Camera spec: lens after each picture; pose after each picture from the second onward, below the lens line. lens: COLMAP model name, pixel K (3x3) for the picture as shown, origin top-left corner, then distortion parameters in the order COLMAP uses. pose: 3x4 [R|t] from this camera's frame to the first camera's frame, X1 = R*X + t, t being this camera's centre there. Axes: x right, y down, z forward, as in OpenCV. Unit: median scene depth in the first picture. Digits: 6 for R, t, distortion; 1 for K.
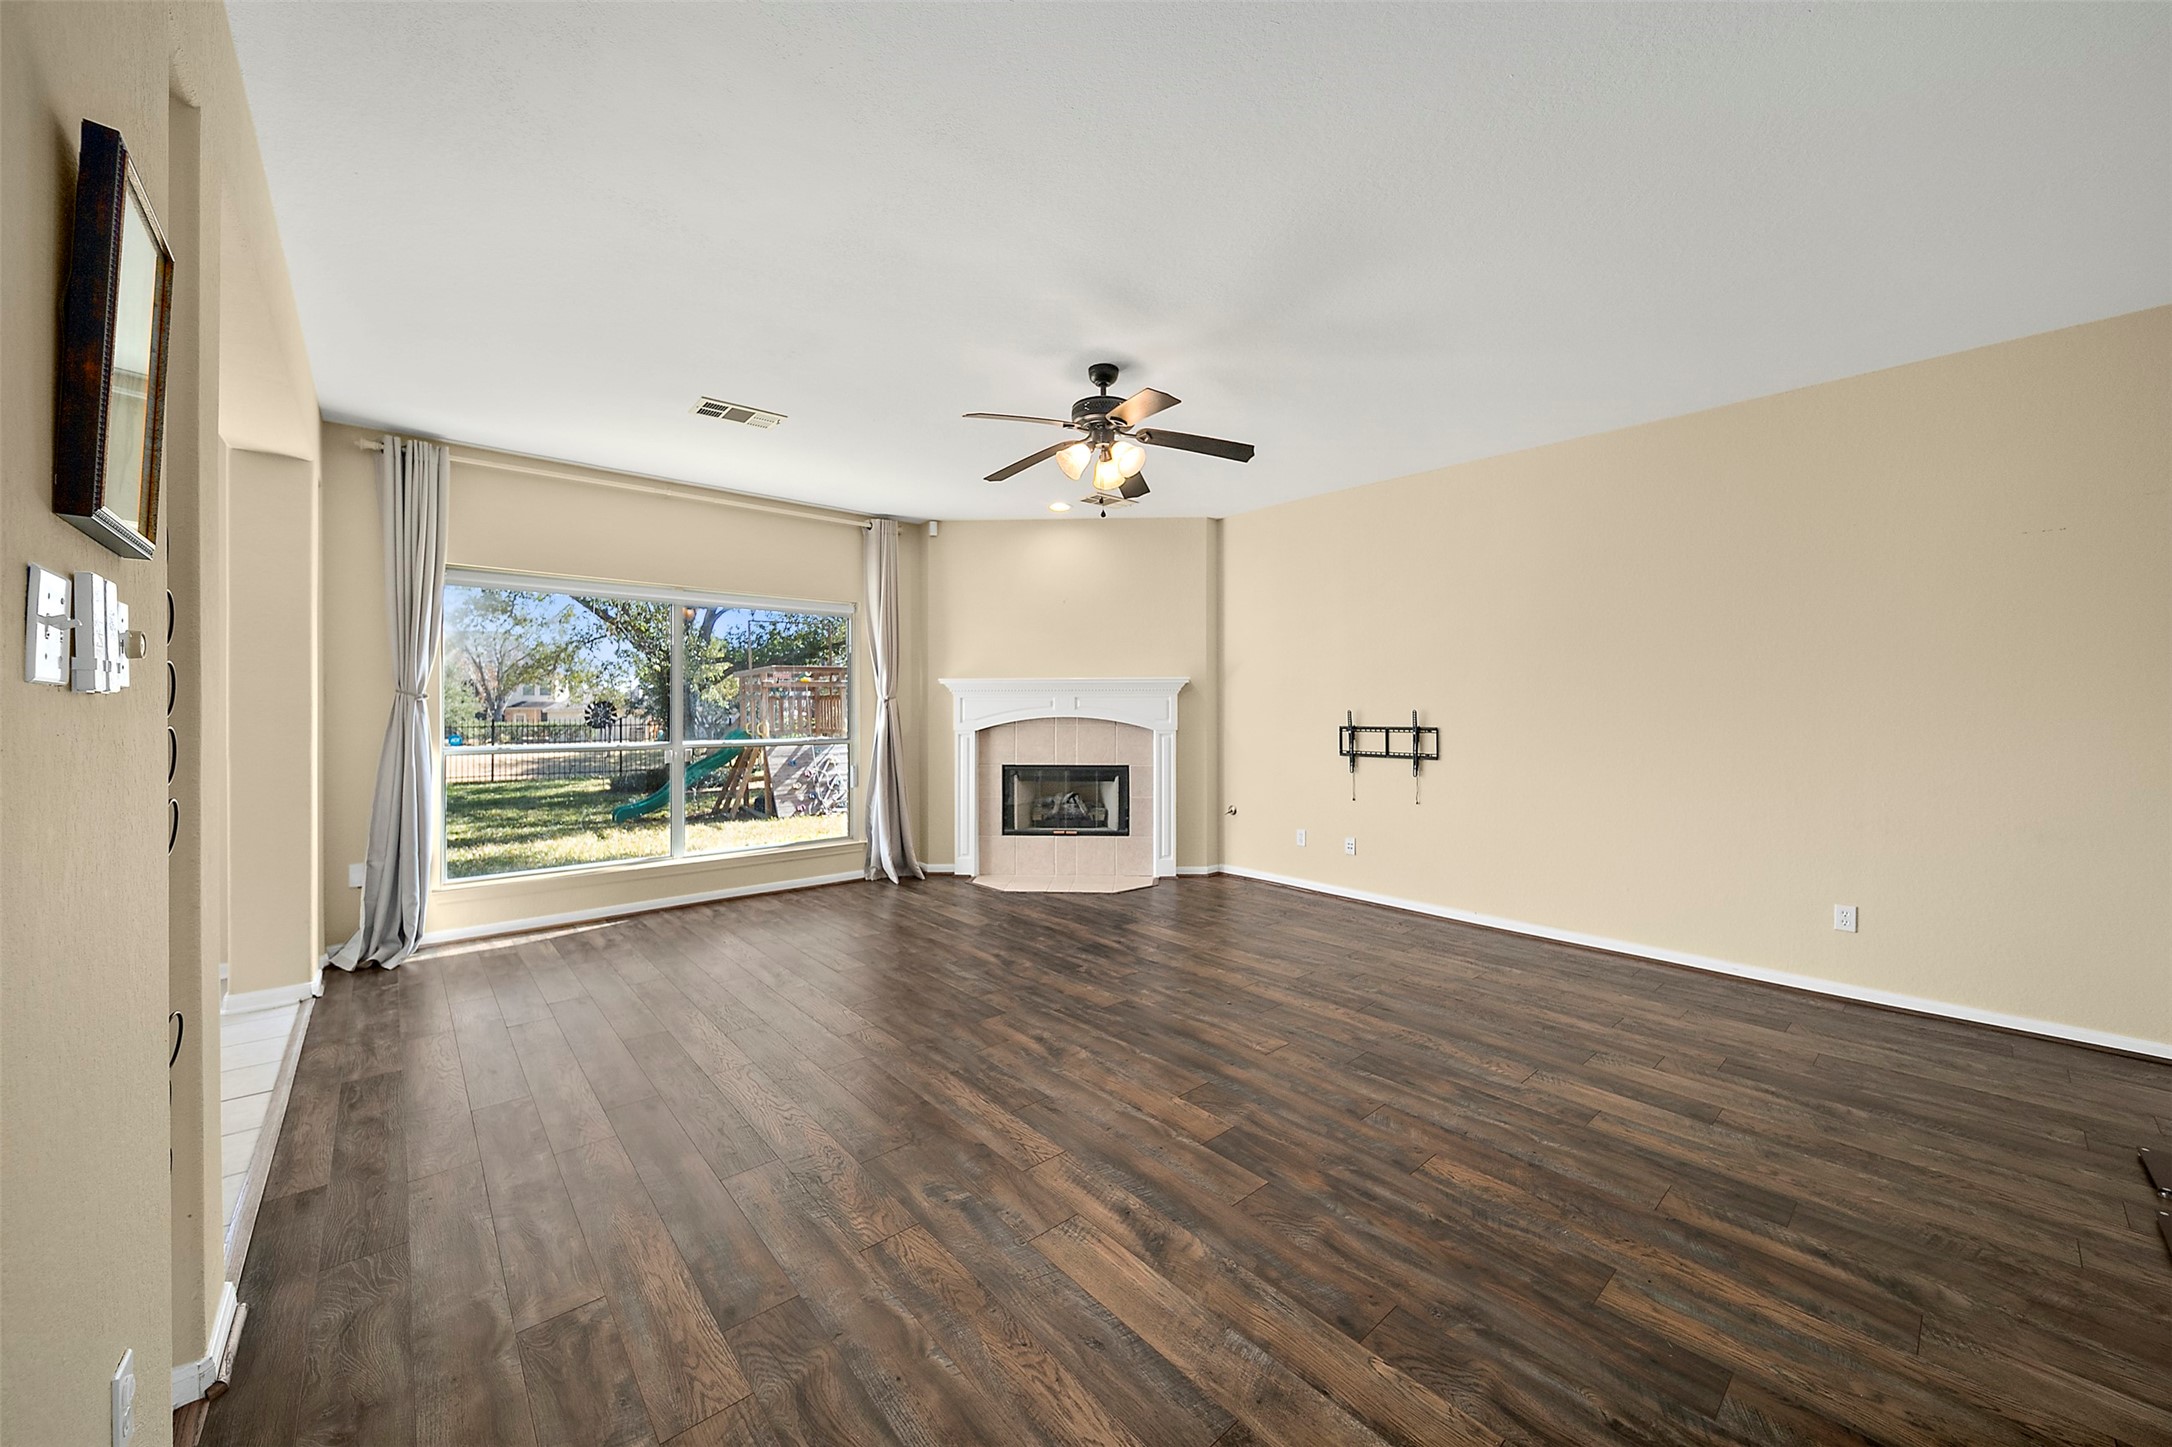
lens RADIAL K [[771.7, 0, 1088.3], [0, 771.7, 707.2], [0, 0, 1]] dist [-0.003091, -0.001075]
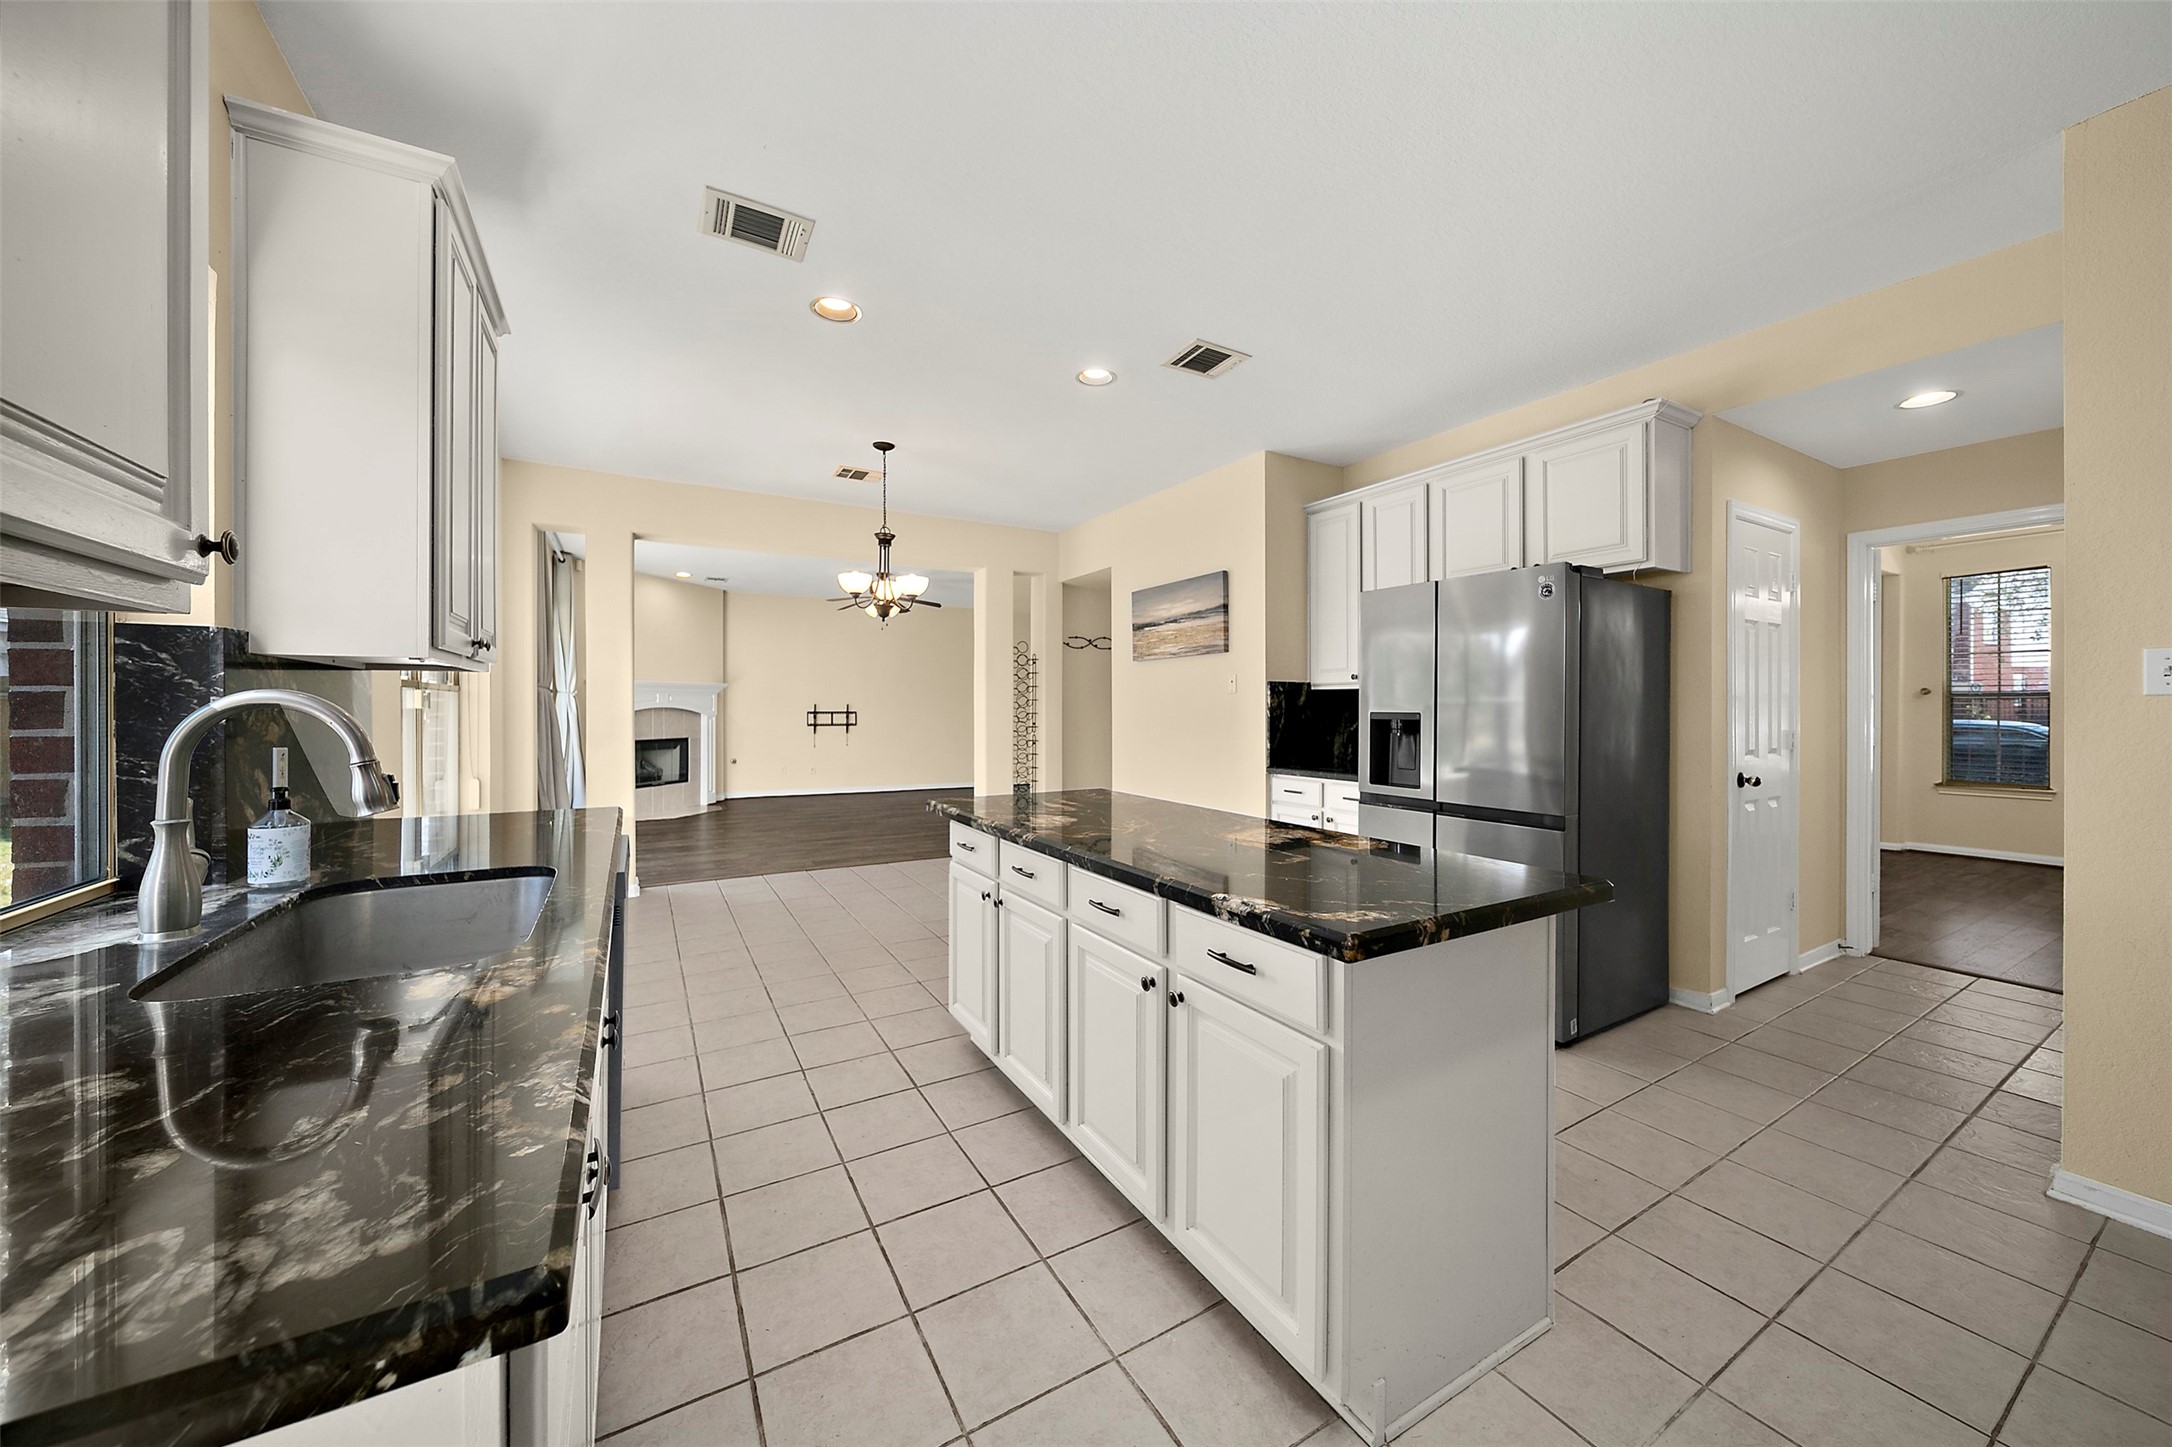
lens RADIAL K [[771.7, 0, 1092.5], [0, 771.7, 711.1], [0, 0, 1]] dist [-0.003091, -0.001075]
pose [[0.194425, -0.001129, 0.980917, -1.514281], [-0.011048, 0.999933, 0.003340, 0.009634], [-0.980855, -0.011486, 0.194400, -0.115369]]
